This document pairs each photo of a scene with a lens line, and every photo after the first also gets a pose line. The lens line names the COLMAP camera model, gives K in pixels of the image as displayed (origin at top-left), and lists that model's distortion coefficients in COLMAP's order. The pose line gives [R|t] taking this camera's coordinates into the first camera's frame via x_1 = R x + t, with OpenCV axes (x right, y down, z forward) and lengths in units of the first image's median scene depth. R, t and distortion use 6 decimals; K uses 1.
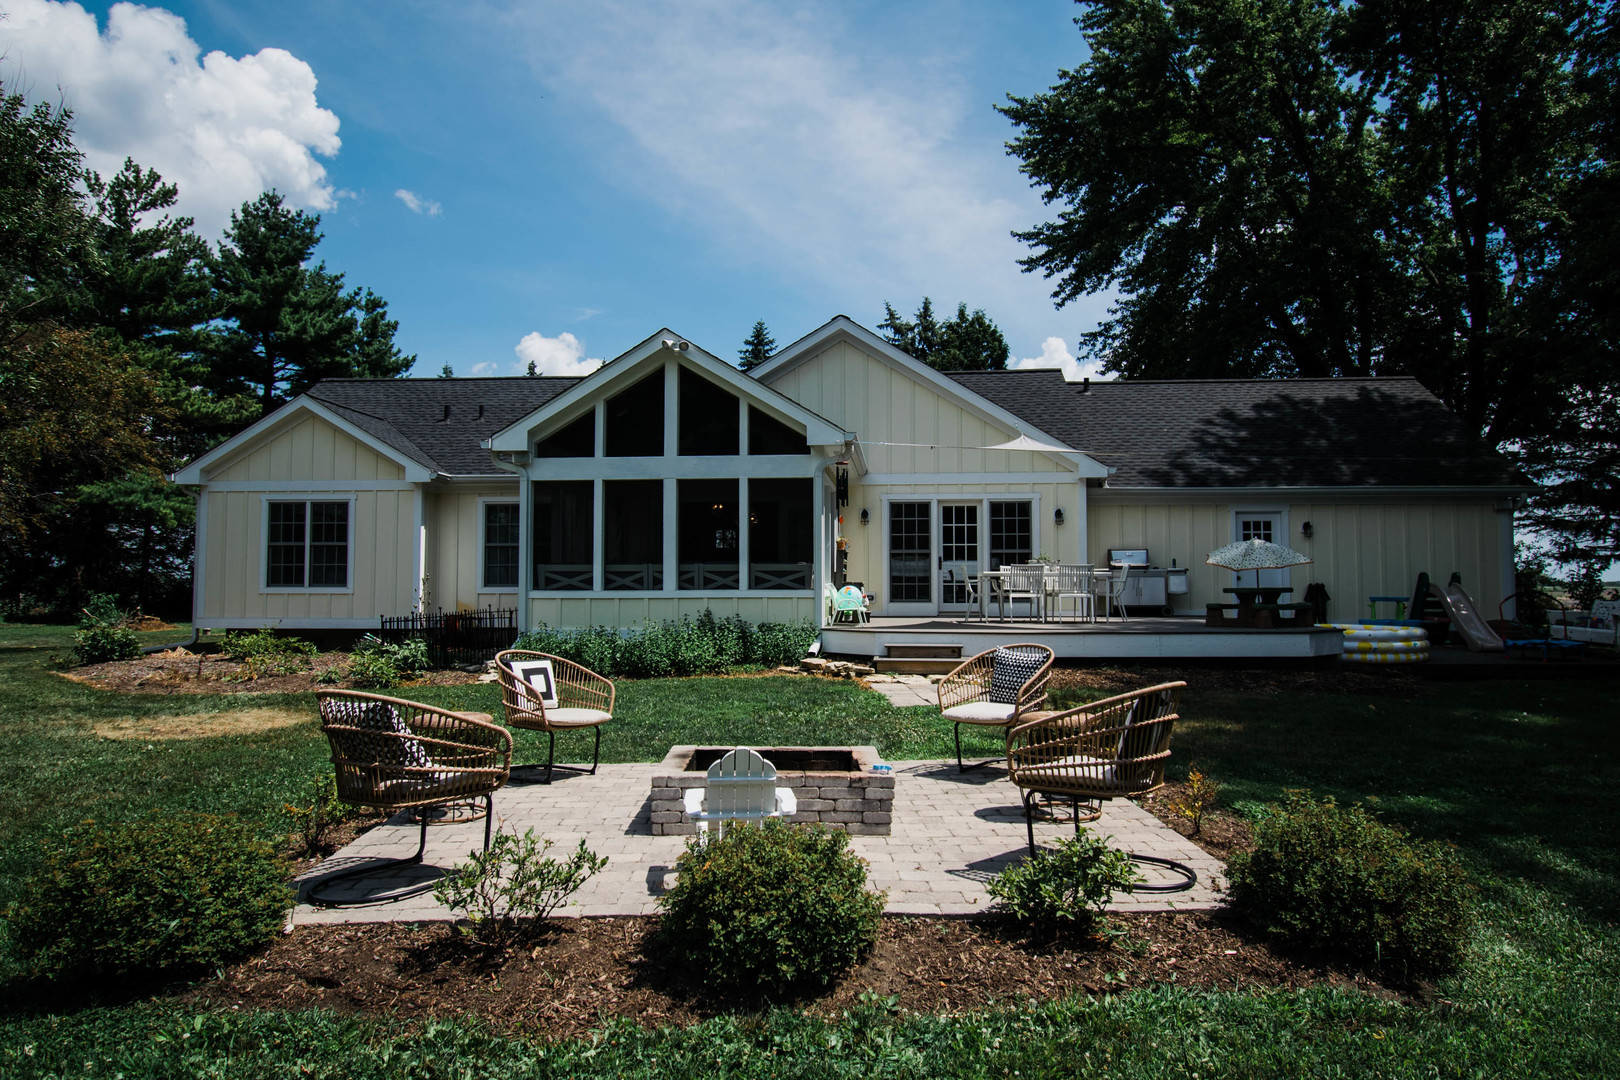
lens RADIAL K [[885.7, 0, 811.8], [0, 885.7, 535.7], [0, 0, 1]] dist [0.006853, 0.001461]
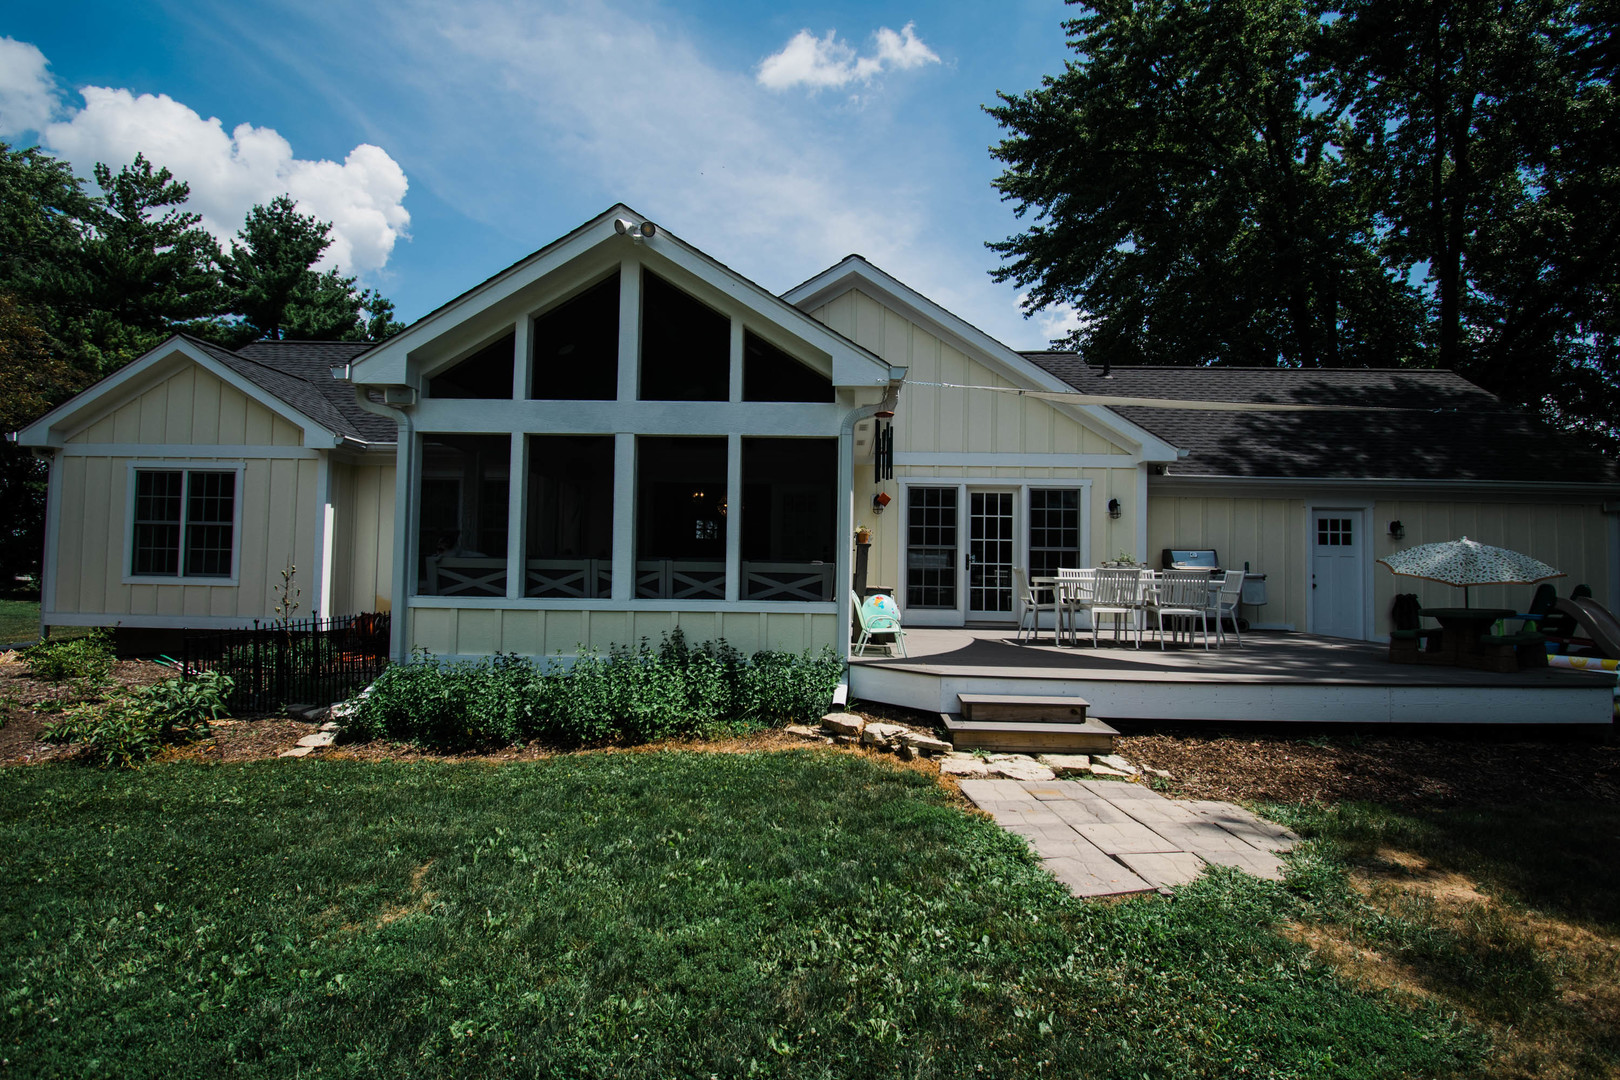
lens RADIAL K [[701.6, 0, 807.5], [0, 701.6, 533.2], [0, 0, 1]] dist [0.001012, -0.000395]
pose [[0.998682, 0.019782, 0.047360, -0.034375], [-0.019944, 0.999797, 0.002960, 0.005259], [-0.047292, -0.003901, 0.998873, 0.348633]]
